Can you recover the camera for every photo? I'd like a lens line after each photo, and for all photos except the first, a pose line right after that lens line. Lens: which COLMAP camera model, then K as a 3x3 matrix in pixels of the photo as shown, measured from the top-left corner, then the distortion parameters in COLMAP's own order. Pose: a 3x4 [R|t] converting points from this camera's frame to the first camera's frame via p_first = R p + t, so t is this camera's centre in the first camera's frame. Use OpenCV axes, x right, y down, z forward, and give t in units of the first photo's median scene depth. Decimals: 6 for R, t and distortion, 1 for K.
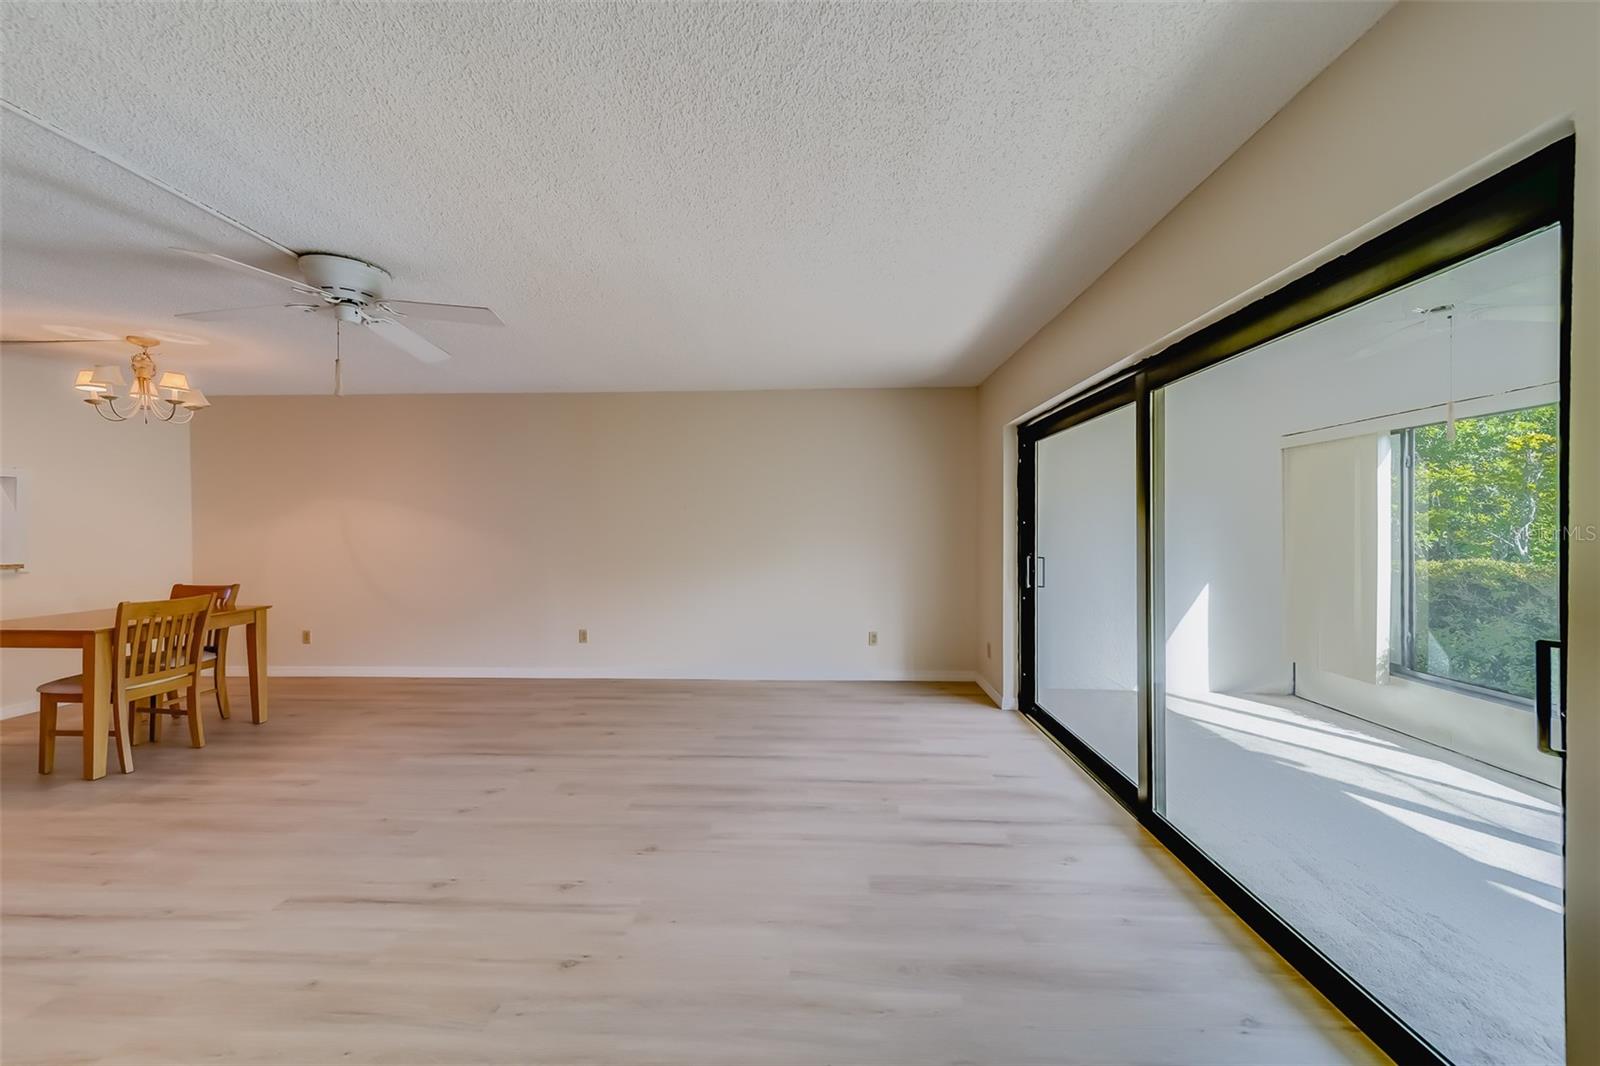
lens RADIAL K [[573.1, 0, 800.0], [0, 573.1, 533.0], [0, 0, 1]] dist [0.007173, -0.000315]
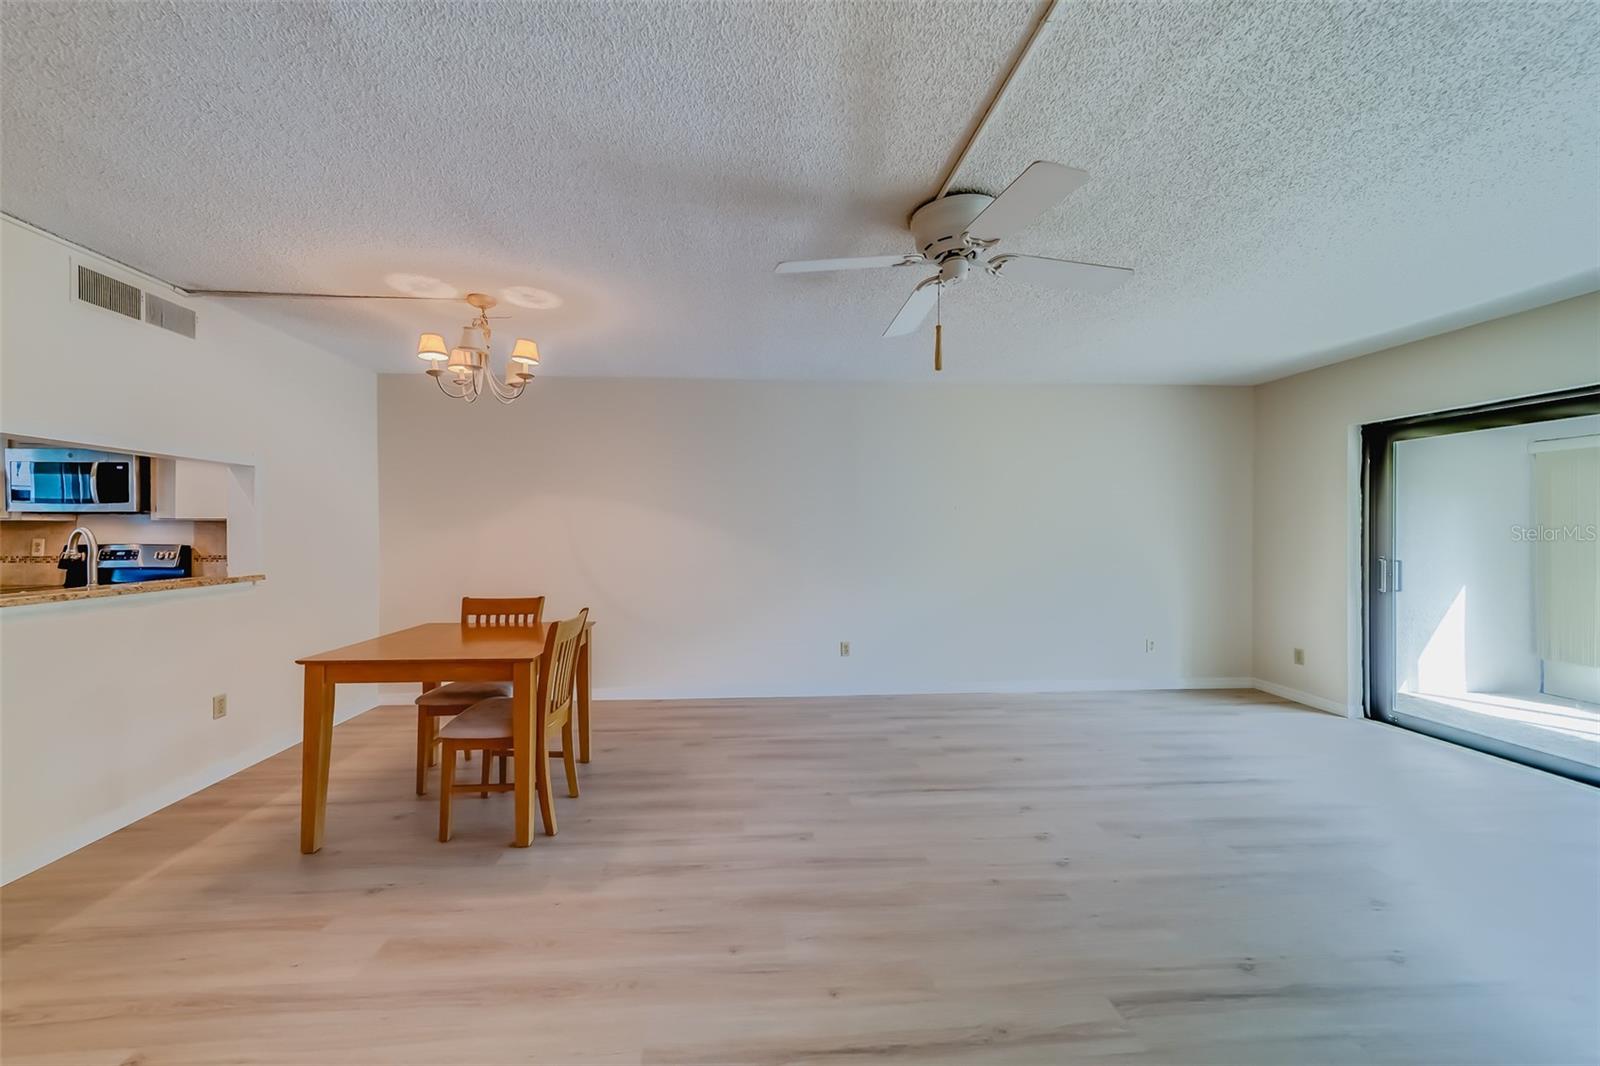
lens RADIAL K [[574.4, 0, 774.7], [0, 574.4, 532.8], [0, 0, 1]] dist [0.008937, -0.000087]
pose [[0.994435, -0.000357, 0.105351, -0.812823], [0.000926, 0.999985, -0.005354, 0.000892], [-0.105348, 0.005422, 0.994421, 0.149032]]
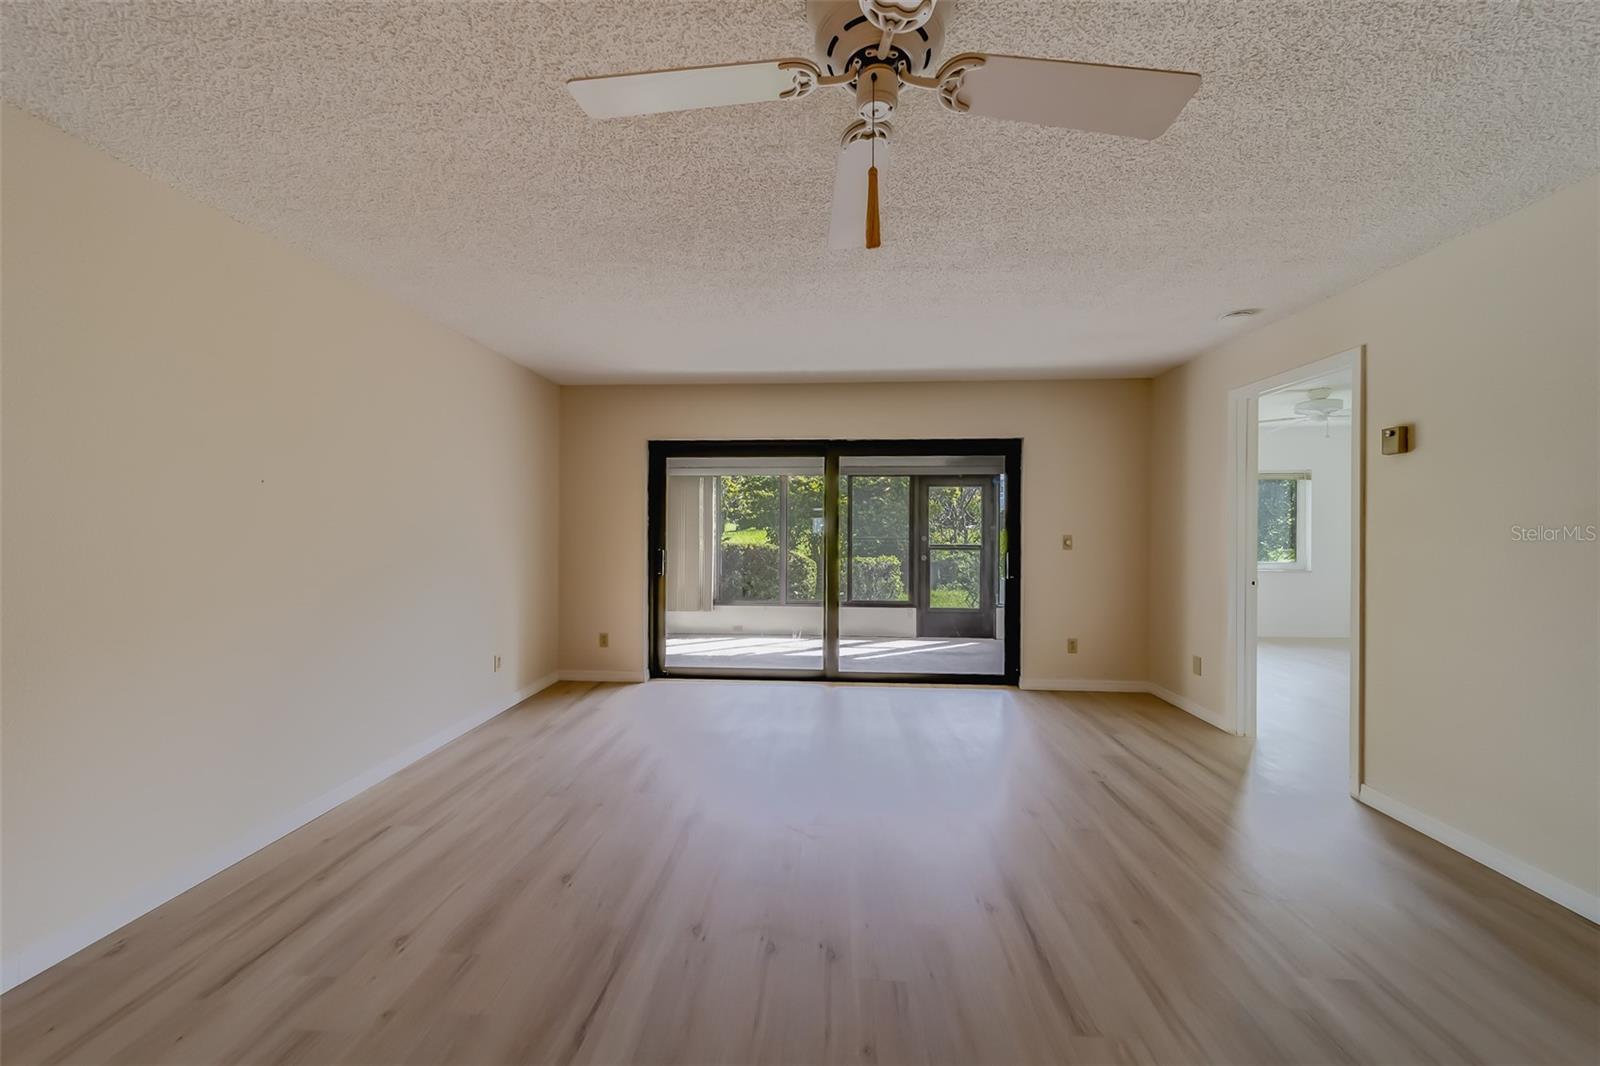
lens RADIAL K [[573.1, 0, 800.0], [0, 573.1, 533.0], [0, 0, 1]] dist [0.007173, -0.000315]
pose [[0.017232, -0.012253, 0.999776, -0.920168], [0.007523, 0.999898, 0.012125, -0.007604], [-0.999823, 0.007313, 0.017323, 0.759629]]
